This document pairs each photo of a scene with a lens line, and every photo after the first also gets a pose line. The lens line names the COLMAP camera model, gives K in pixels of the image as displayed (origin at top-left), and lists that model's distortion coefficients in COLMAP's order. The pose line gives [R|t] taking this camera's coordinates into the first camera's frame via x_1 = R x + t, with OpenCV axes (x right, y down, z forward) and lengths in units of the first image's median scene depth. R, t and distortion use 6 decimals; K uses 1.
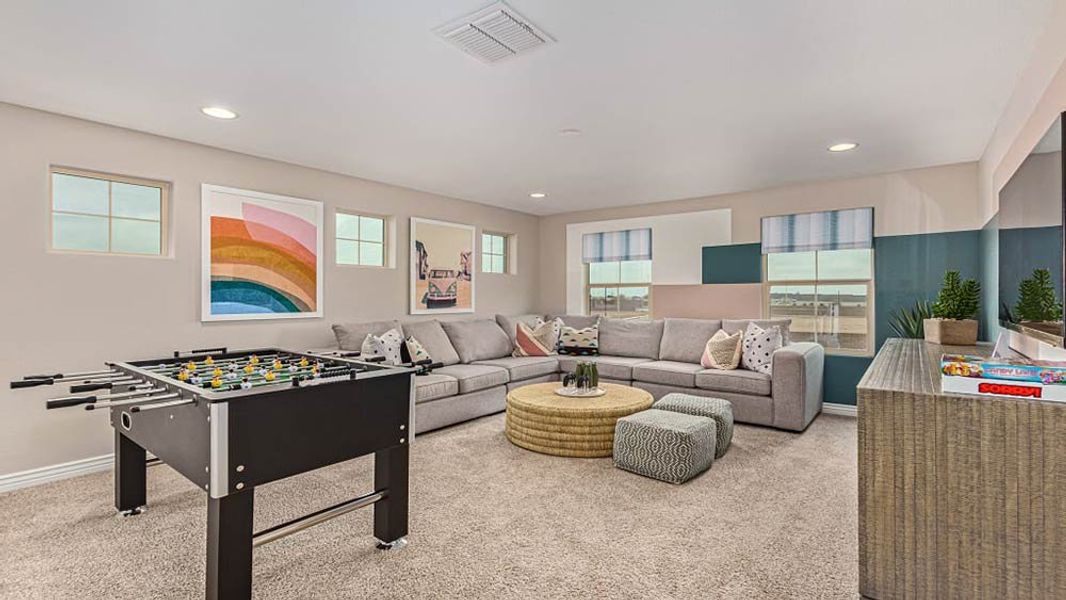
lens RADIAL K [[496.3, 0, 533.4], [0, 496.3, 297.1], [0, 0, 1]] dist [0.004798, 0.000569]
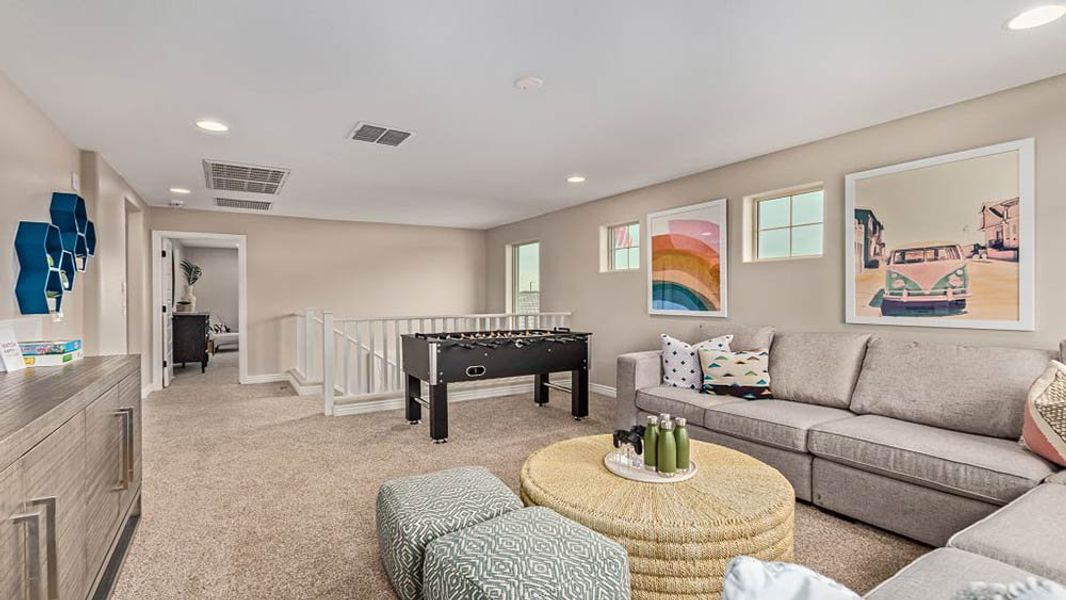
lens RADIAL K [[496.3, 0, 535.4], [0, 496.3, 298.1], [0, 0, 1]] dist [0.004798, 0.000569]
pose [[-0.347413, -0.000223, -0.937712, 0.508172], [-0.004700, 0.999988, 0.001504, 0.002937], [0.937700, 0.004930, -0.347410, 0.821154]]
